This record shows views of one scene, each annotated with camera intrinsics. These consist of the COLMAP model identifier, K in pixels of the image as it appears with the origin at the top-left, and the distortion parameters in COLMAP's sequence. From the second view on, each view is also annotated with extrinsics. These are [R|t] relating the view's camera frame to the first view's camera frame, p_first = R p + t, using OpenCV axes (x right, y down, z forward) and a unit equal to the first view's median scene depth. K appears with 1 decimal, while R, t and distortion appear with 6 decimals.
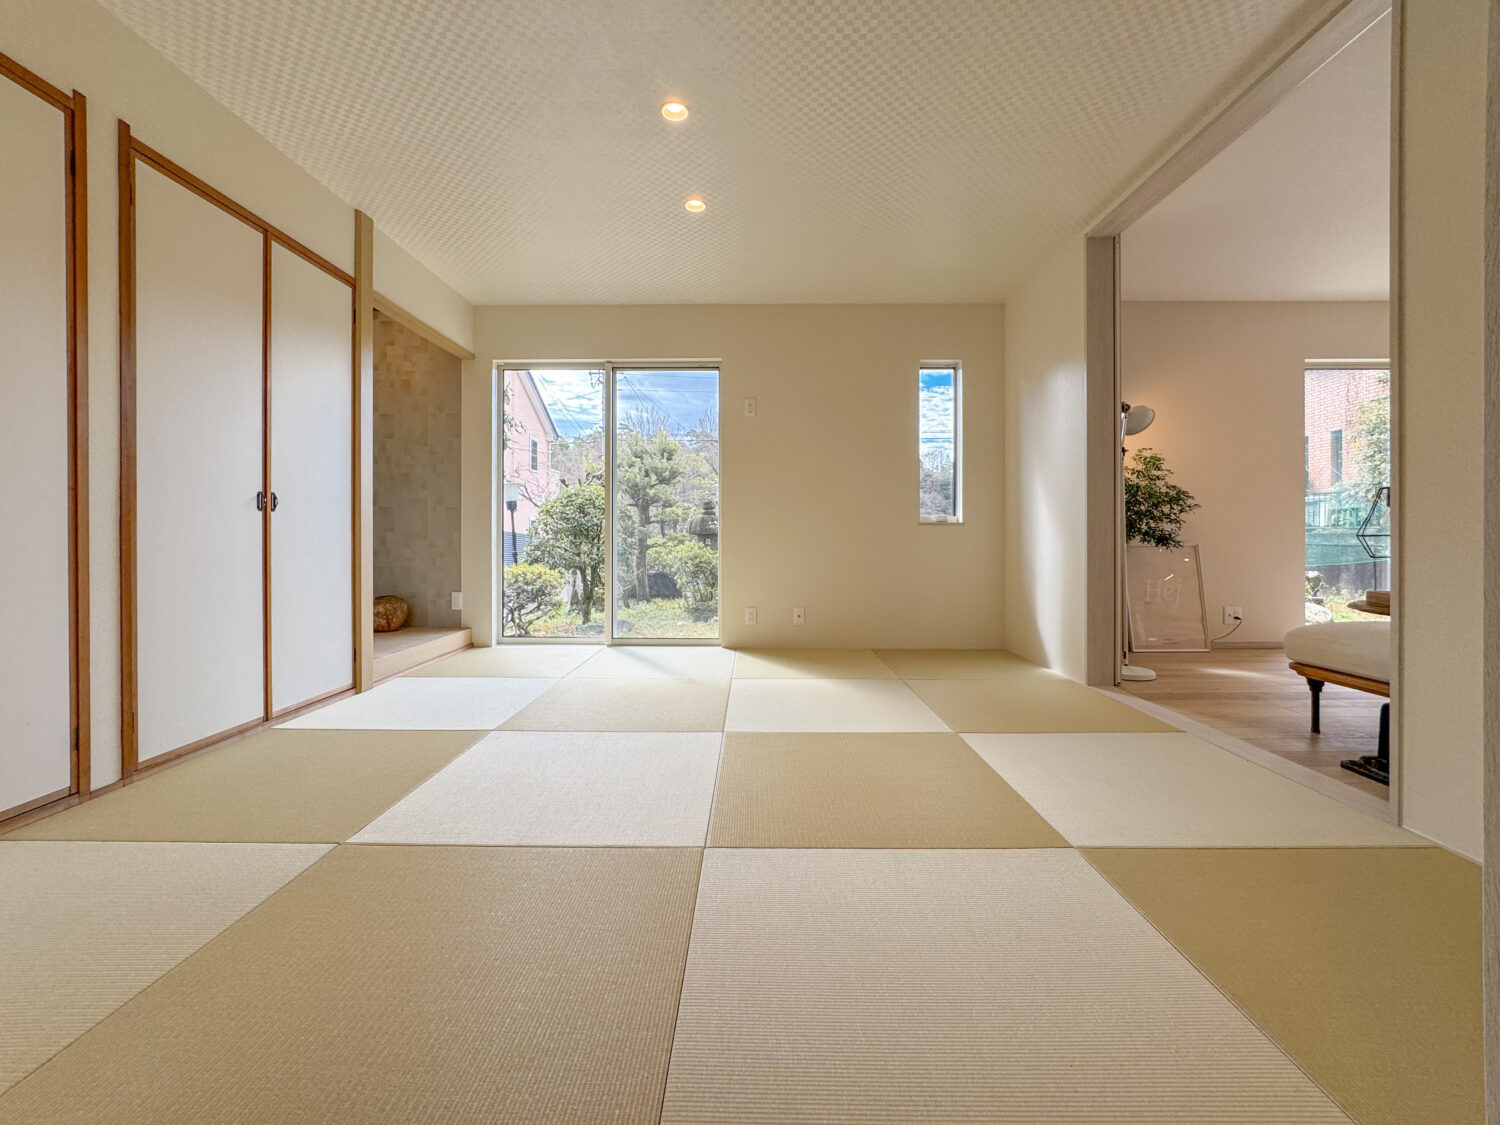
lens RADIAL K [[595.0, 0, 750.0], [0, 595.0, 539.1], [0, 0, 1]] dist [-0.021823, 0.005671]
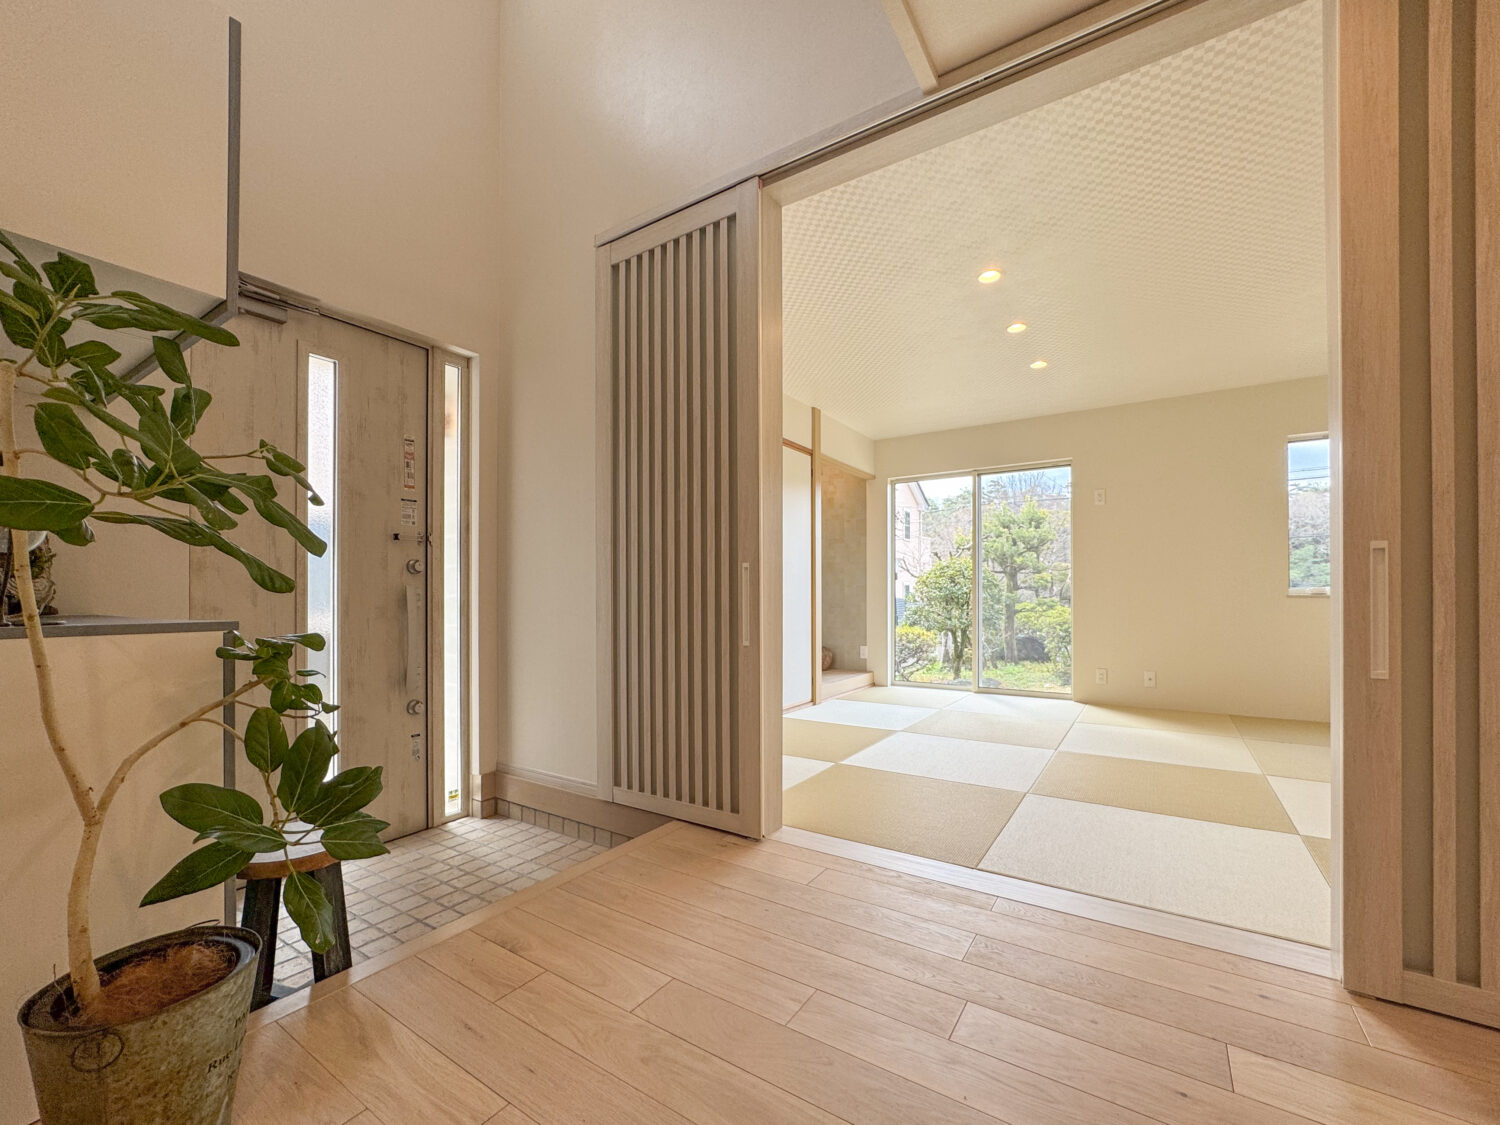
lens RADIAL K [[634.3, 0, 754.3], [0, 634.3, 592.8], [0, 0, 1]] dist [-0.000597, 0.007707]
pose [[0.838557, -0.005693, -0.544784, 0.105181], [0.001073, 0.999961, -0.008798, -0.022742], [0.544813, 0.006794, 0.838530, -0.395317]]
